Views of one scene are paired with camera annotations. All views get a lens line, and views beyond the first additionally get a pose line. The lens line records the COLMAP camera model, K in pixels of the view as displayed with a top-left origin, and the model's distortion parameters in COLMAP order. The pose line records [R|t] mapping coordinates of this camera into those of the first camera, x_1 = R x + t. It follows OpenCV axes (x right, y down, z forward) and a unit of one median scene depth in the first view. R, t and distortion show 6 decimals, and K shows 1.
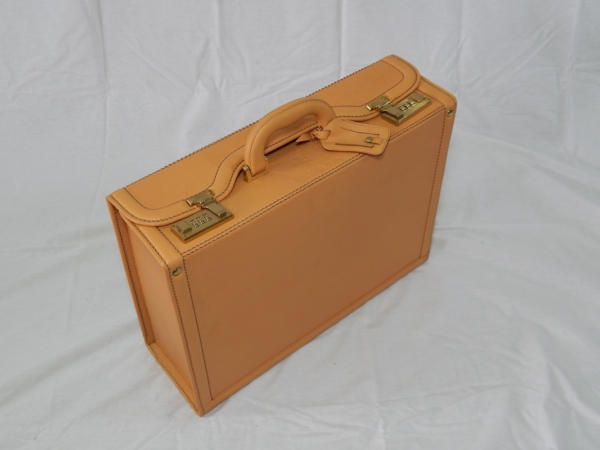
lens RADIAL K [[693.8, 0, 300.0], [0, 693.8, 225.0], [0, 0, 1]] dist [-0.001454, 0.041744]
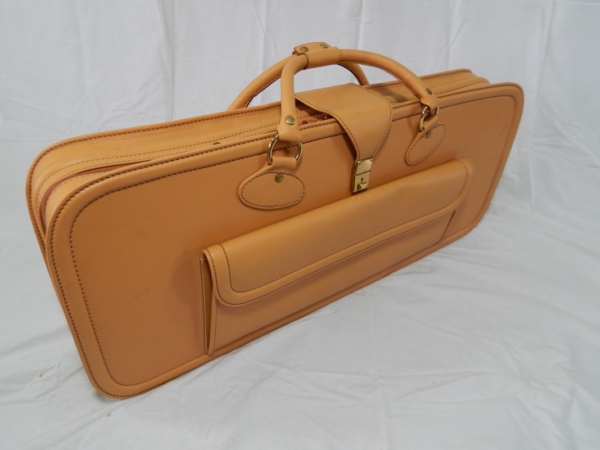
lens RADIAL K [[451.0, 0, 301.5], [0, 451.0, 223.0], [0, 0, 1]] dist [0.001459, -0.000167]
pose [[0.996669, 0.078274, -0.022906, -0.001058], [-0.081468, 0.968599, -0.234903, 0.159342], [0.003800, 0.235987, 0.971749, 0.226440]]
